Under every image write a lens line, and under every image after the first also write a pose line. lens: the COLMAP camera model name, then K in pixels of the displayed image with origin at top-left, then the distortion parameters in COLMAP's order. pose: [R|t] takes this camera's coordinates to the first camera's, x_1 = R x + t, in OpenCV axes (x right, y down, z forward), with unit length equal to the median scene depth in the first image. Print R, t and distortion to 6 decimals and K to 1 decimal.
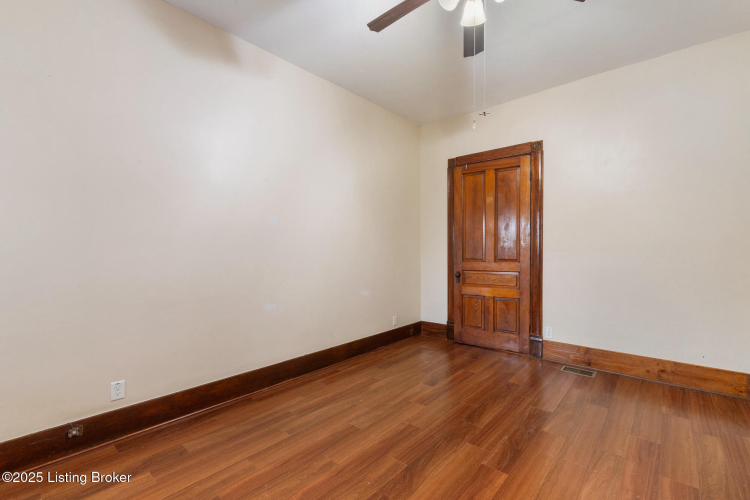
lens RADIAL K [[342.6, 0, 368.4], [0, 342.6, 249.6], [0, 0, 1]] dist [0.000567, -0.000241]
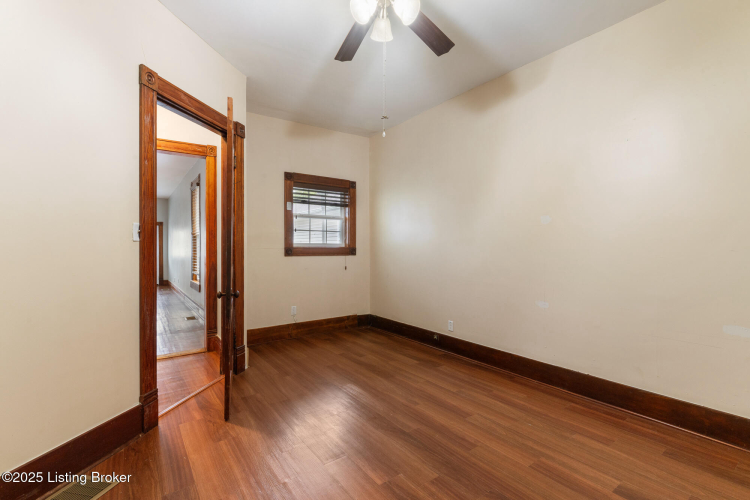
lens RADIAL K [[342.6, 0, 369.2], [0, 342.6, 248.4], [0, 0, 1]] dist [0.000567, -0.000241]
pose [[-0.224113, 0.008179, -0.974529, 0.973891], [-0.005436, 0.999939, 0.009643, -0.009758], [0.974548, 0.007459, -0.224055, 0.857119]]
